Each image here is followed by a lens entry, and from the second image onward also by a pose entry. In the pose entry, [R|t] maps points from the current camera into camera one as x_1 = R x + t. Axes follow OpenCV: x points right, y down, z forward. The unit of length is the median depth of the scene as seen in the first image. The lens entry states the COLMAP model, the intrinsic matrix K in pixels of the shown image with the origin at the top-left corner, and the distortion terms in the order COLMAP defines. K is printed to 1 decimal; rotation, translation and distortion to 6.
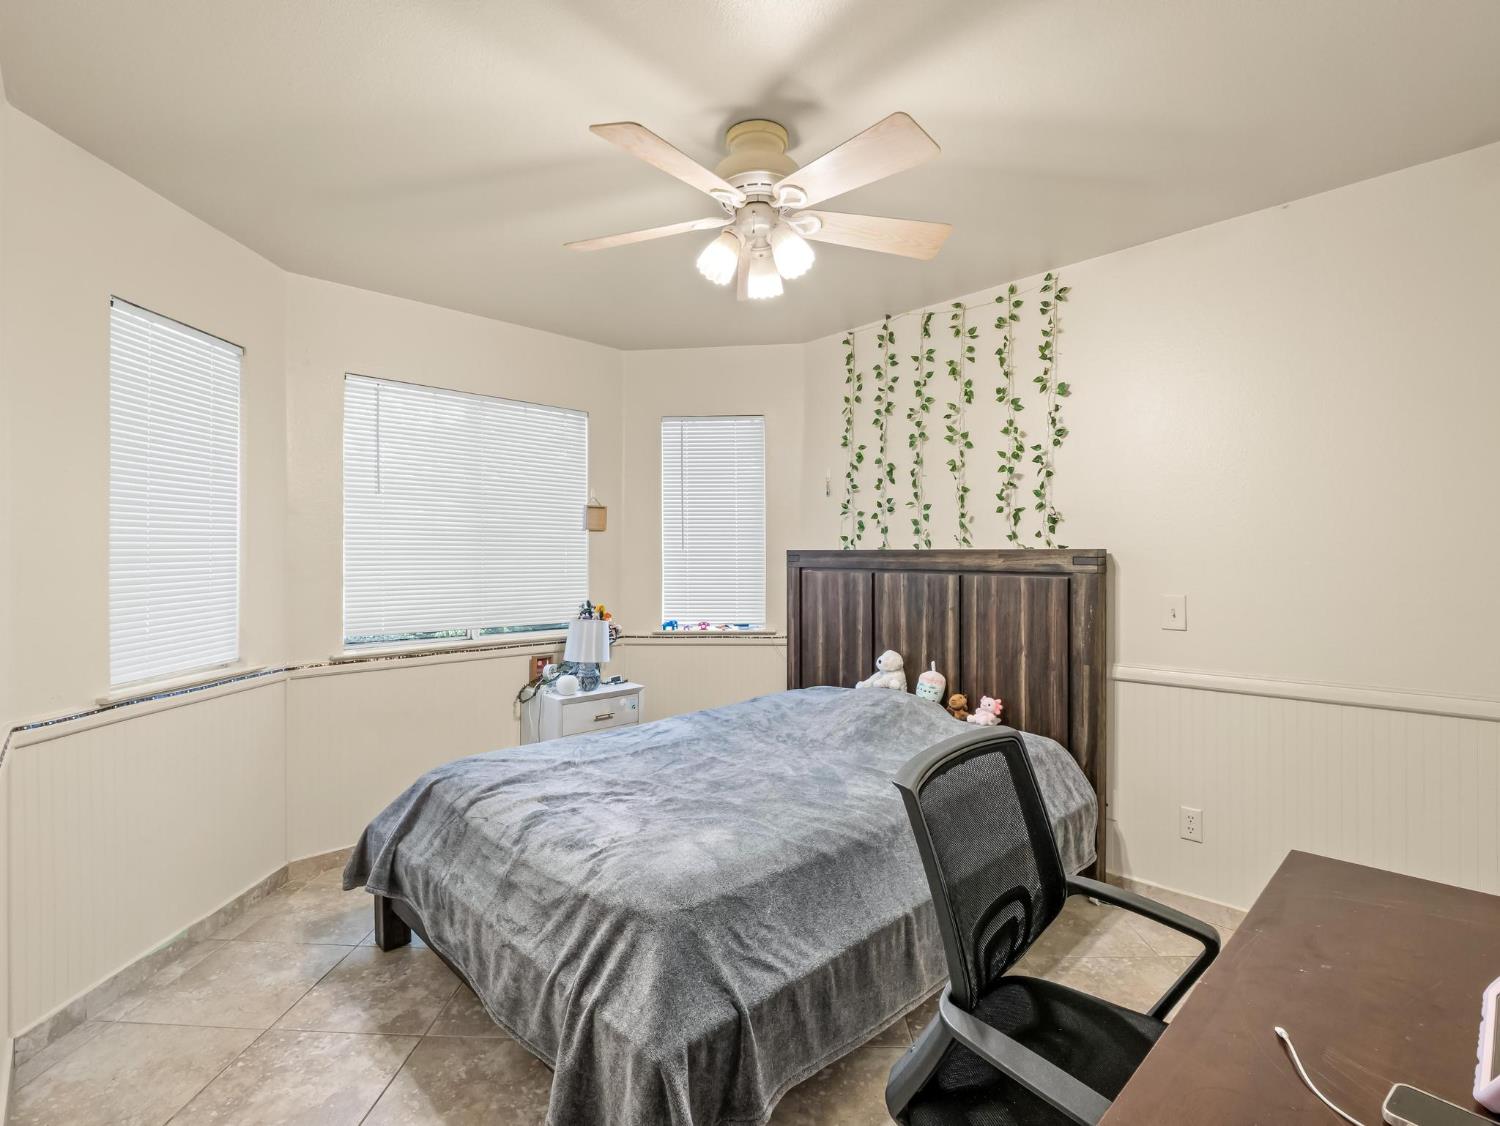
lens RADIAL K [[728.1, 0, 741.6], [0, 728.1, 560.2], [0, 0, 1]] dist [-0.002146, -0.013423]
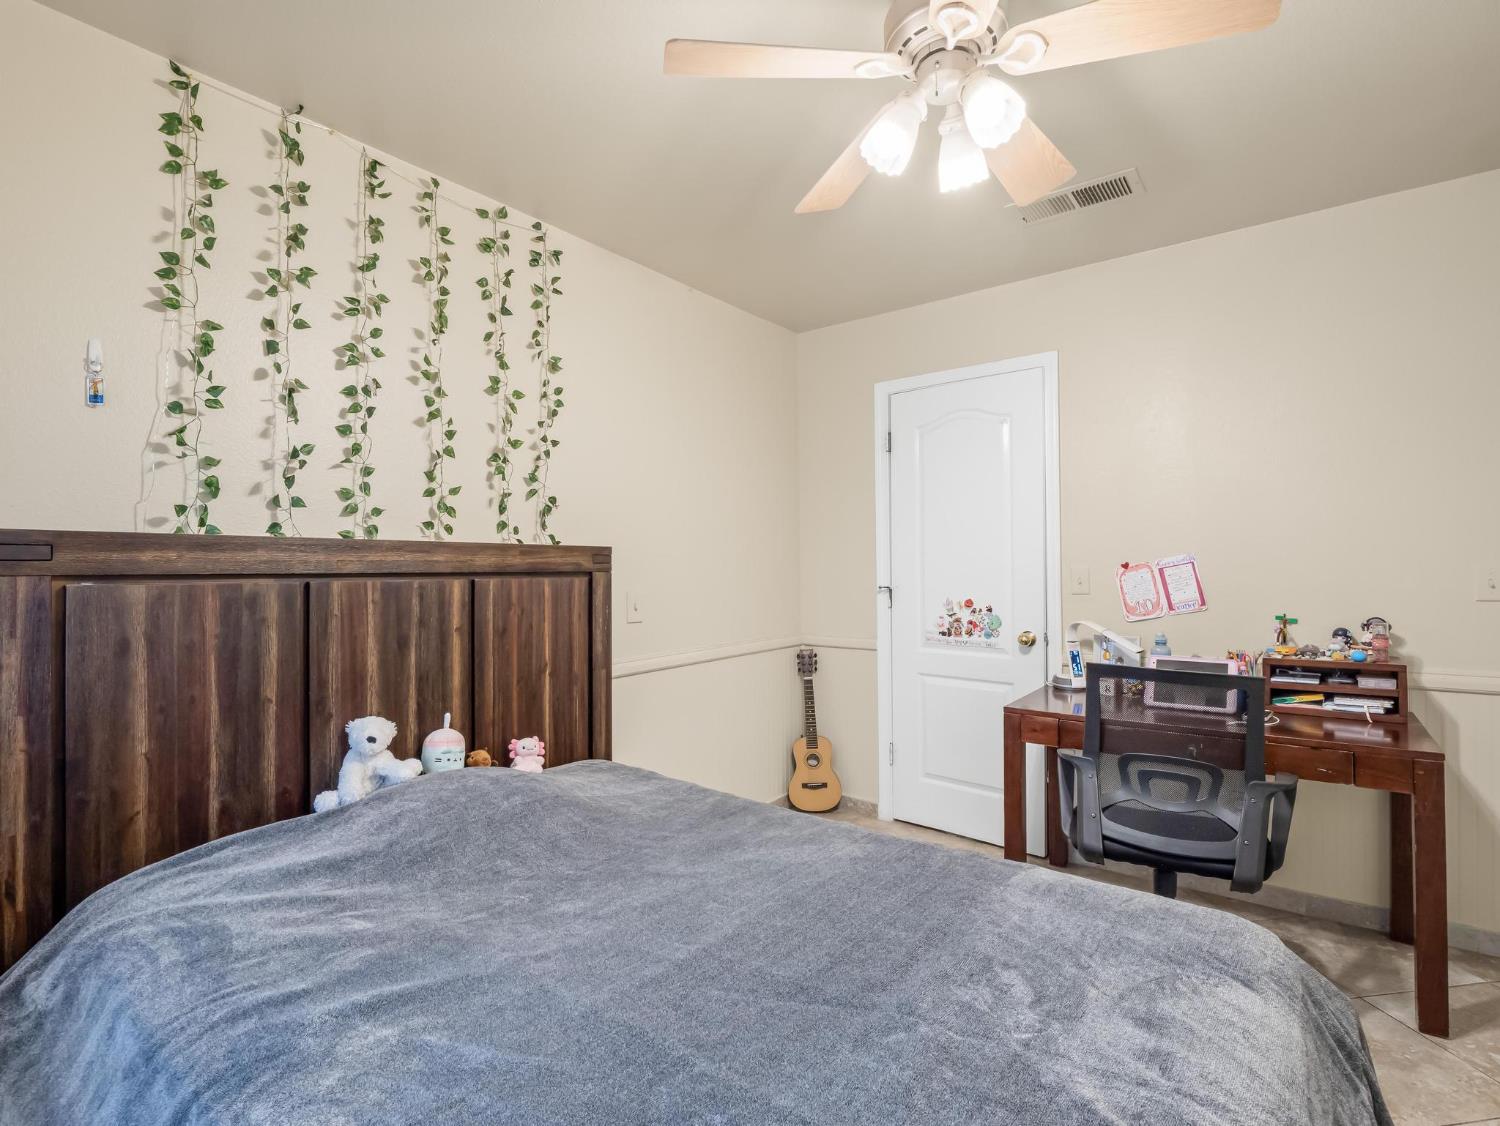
lens RADIAL K [[720.2, 0, 749.1], [0, 720.2, 551.4], [0, 0, 1]] dist [-0.001873, -0.000232]
pose [[-0.157028, 0.009584, 0.987548, -0.419545], [0.002099, 0.999954, -0.009371, 0.000603], [-0.987592, 0.000601, -0.157041, 0.833958]]
